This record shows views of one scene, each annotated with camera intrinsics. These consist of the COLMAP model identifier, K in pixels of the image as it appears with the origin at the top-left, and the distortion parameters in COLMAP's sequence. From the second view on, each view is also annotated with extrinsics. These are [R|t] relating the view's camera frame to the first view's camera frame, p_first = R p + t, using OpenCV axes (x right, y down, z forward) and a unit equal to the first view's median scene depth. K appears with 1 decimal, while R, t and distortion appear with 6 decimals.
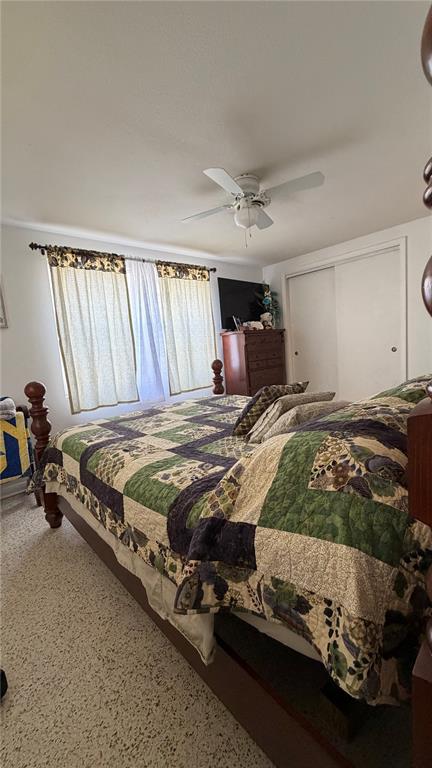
lens RADIAL K [[306.8, 0, 215.6], [0, 306.8, 381.9], [0, 0, 1]] dist [-0.009143, -0.000491]
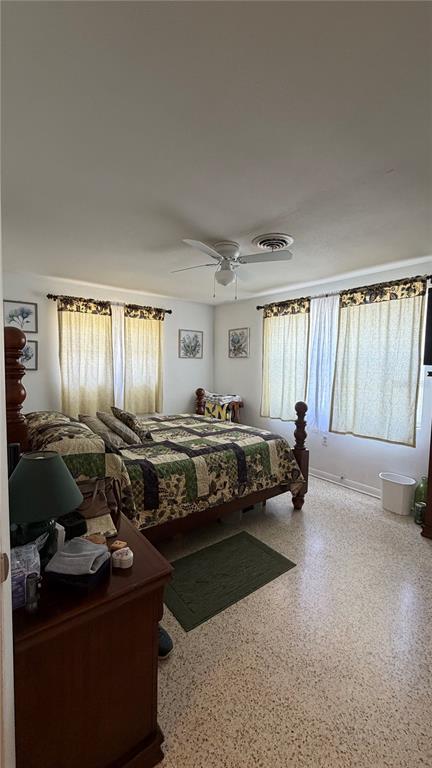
lens RADIAL K [[306.8, 0, 215.5], [0, 306.8, 384.9], [0, 0, 1]] dist [-0.009143, -0.000491]
pose [[-0.072076, 0.150450, -0.985987, 0.889512], [-0.129145, 0.978828, 0.158799, -0.226503], [0.989003, 0.138781, -0.051120, 0.755026]]
